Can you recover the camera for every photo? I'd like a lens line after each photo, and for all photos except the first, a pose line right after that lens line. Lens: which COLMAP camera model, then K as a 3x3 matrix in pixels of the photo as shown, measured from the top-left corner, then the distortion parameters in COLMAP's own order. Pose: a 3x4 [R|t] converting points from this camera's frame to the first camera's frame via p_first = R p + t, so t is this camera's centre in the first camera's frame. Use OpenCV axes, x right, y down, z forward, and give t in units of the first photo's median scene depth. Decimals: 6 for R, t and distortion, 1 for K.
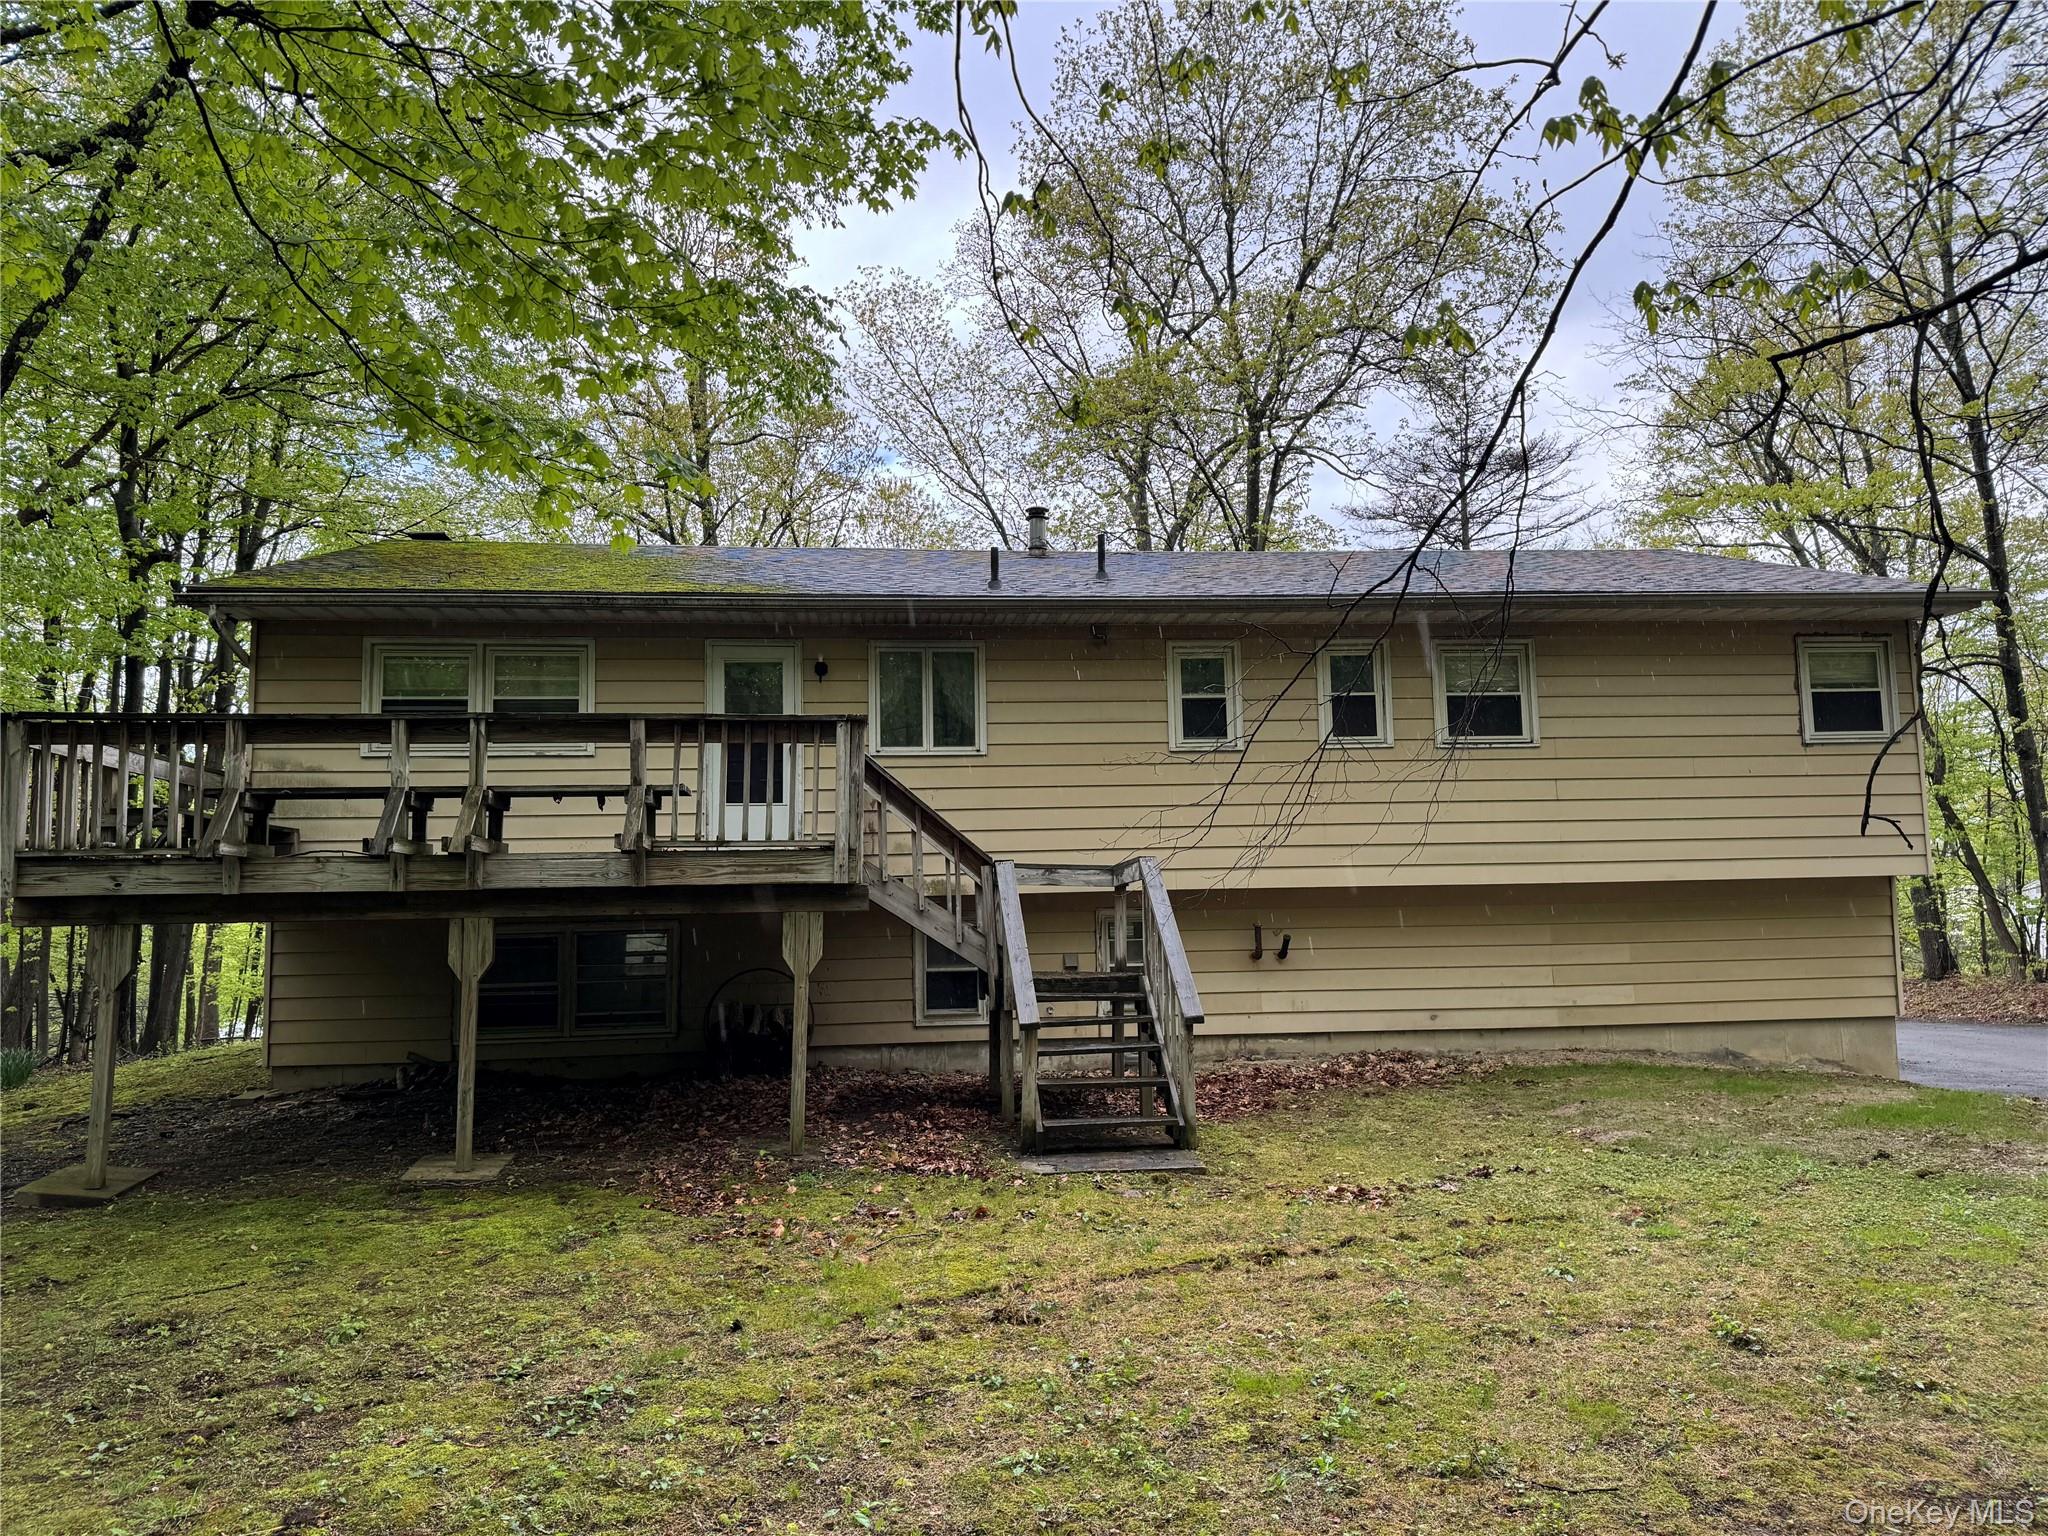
lens RADIAL K [[1422.0, 0, 1018.2], [0, 1422.0, 776.5], [0, 0, 1]] dist [0.183838, -0.360766]
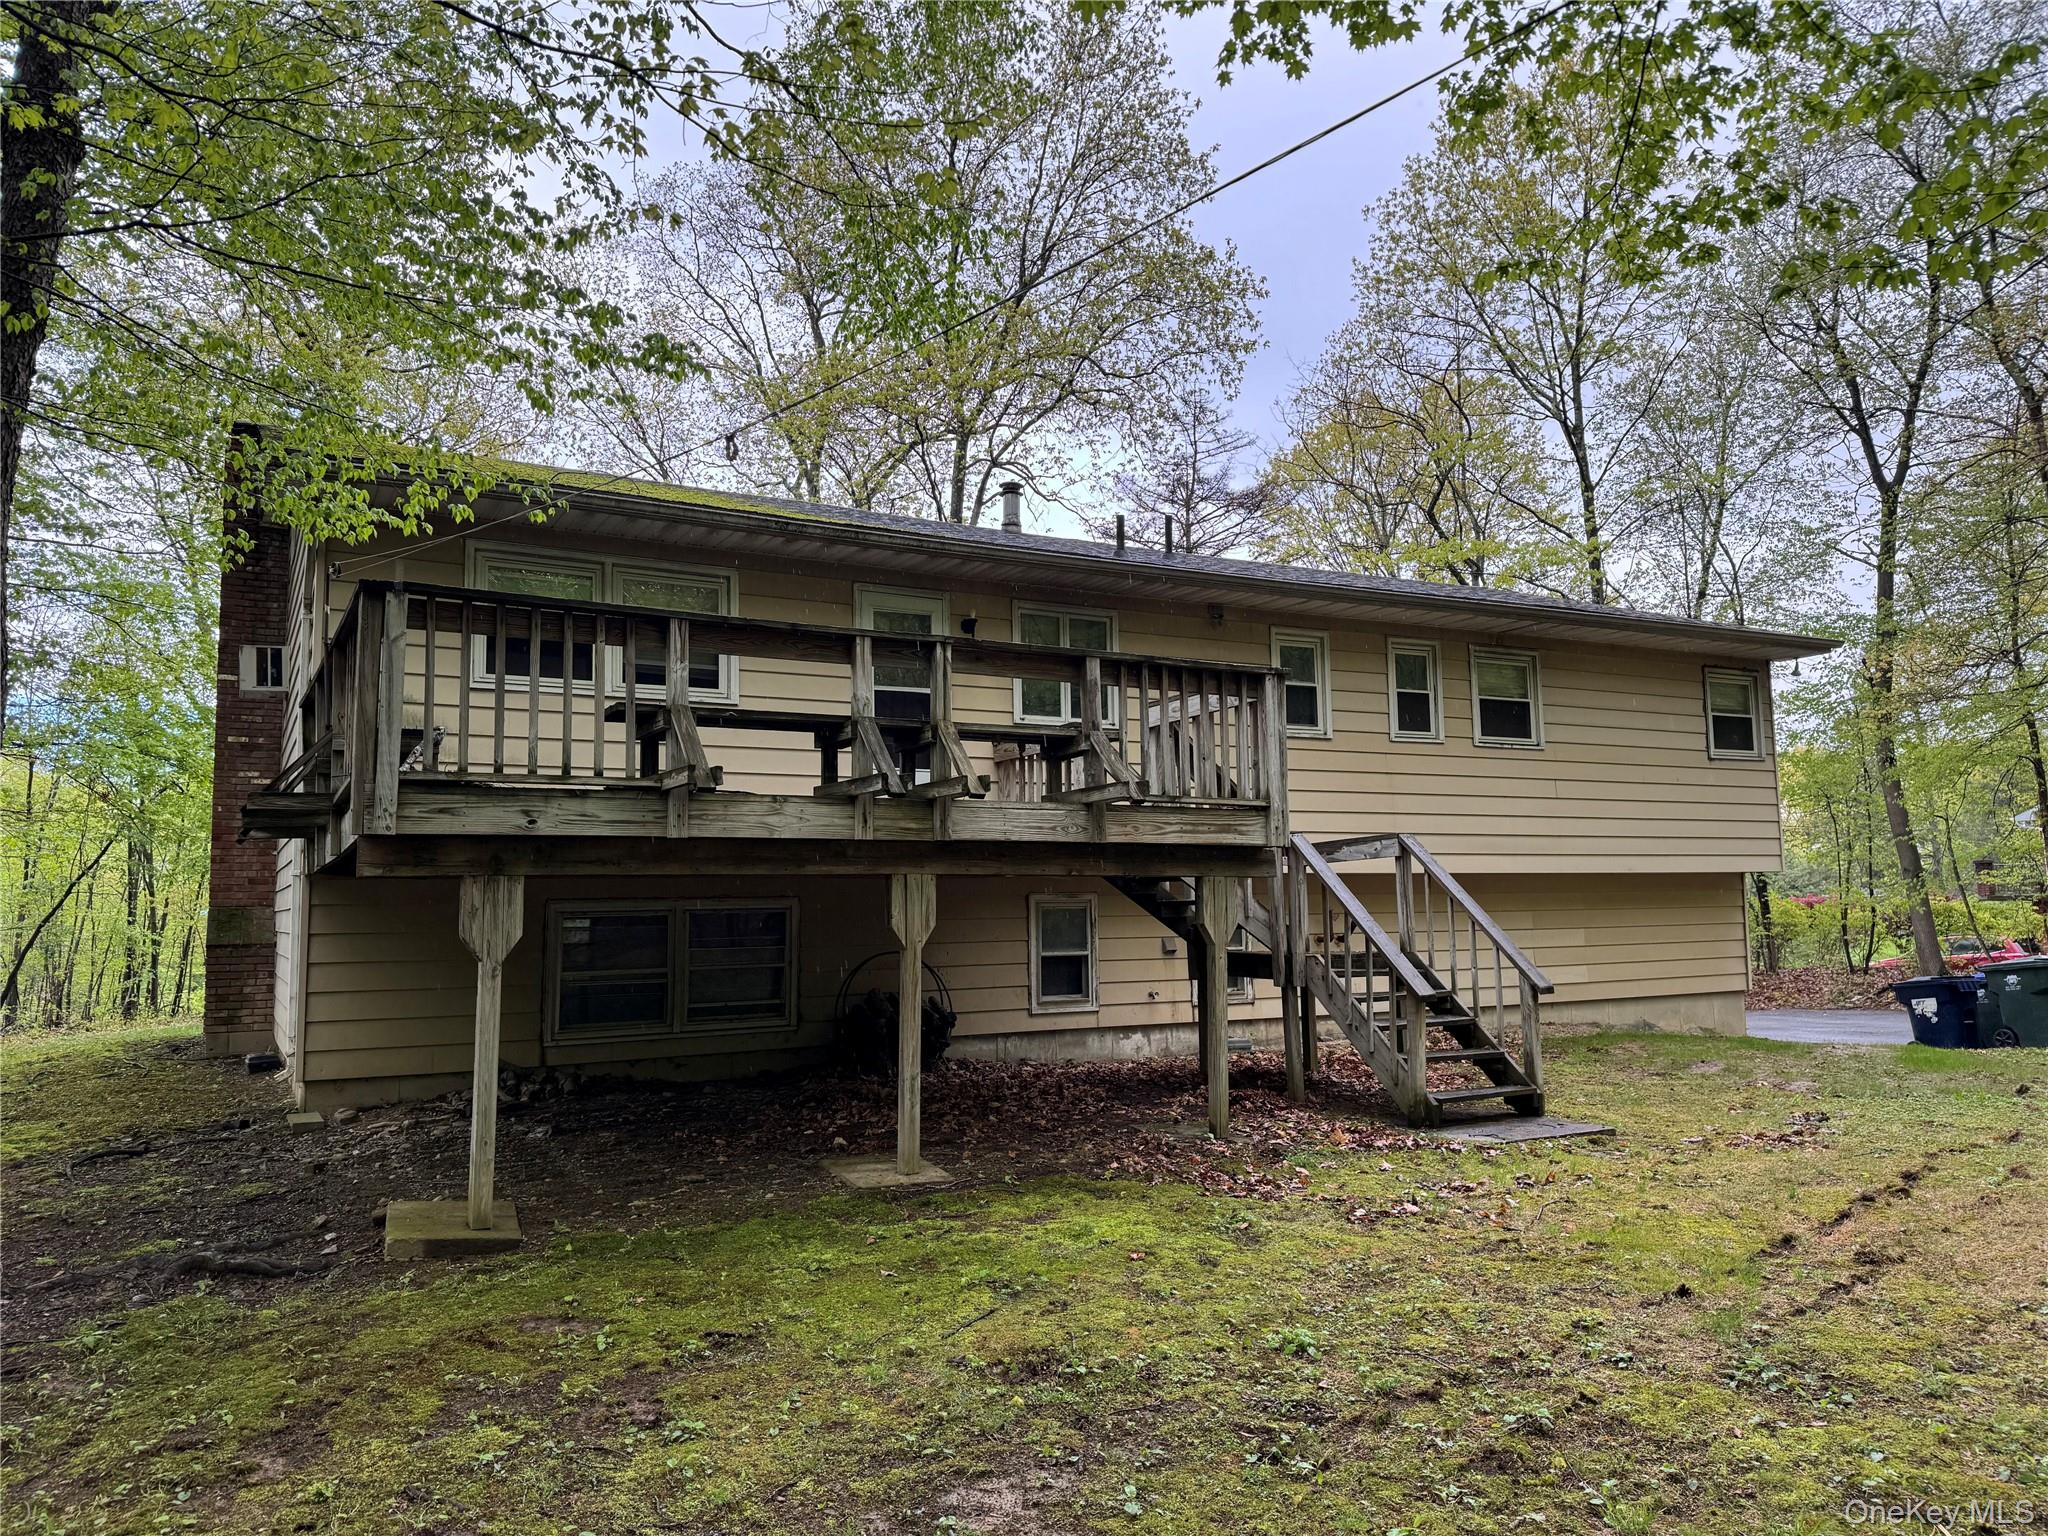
lens RADIAL K [[1422.0, 0, 1018.2], [0, 1422.0, 776.5], [0, 0, 1]] dist [0.183838, -0.360766]
pose [[0.920675, 0.041829, 0.388083, -0.441208], [-0.037176, 0.999119, -0.019492, 0.036610], [-0.388556, 0.003519, 0.921418, 0.135350]]
